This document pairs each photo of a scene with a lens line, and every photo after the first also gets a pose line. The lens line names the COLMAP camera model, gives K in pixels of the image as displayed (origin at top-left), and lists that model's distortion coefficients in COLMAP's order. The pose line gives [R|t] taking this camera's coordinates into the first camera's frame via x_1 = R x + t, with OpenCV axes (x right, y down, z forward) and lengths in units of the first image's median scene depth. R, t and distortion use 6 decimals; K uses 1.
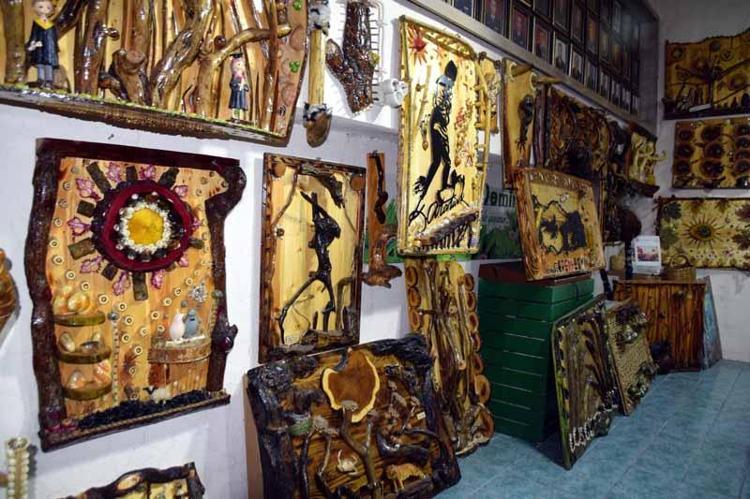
lens RADIAL K [[511.5, 0, 372.2], [0, 511.5, 249.2], [0, 0, 1]] dist [-0.081562, 0.009357]
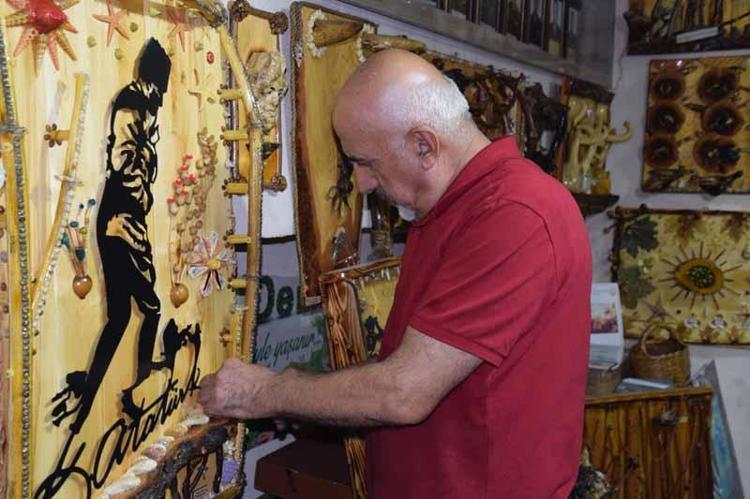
lens RADIAL K [[988.0, 0, 375.3], [0, 988.0, 249.4], [0, 0, 1]] dist [0.177760, 0.000000]
pose [[0.955325, -0.034946, 0.293485, 0.044997], [0.028396, 0.999244, 0.026550, -0.116179], [-0.294191, -0.017030, 0.955595, 0.111374]]
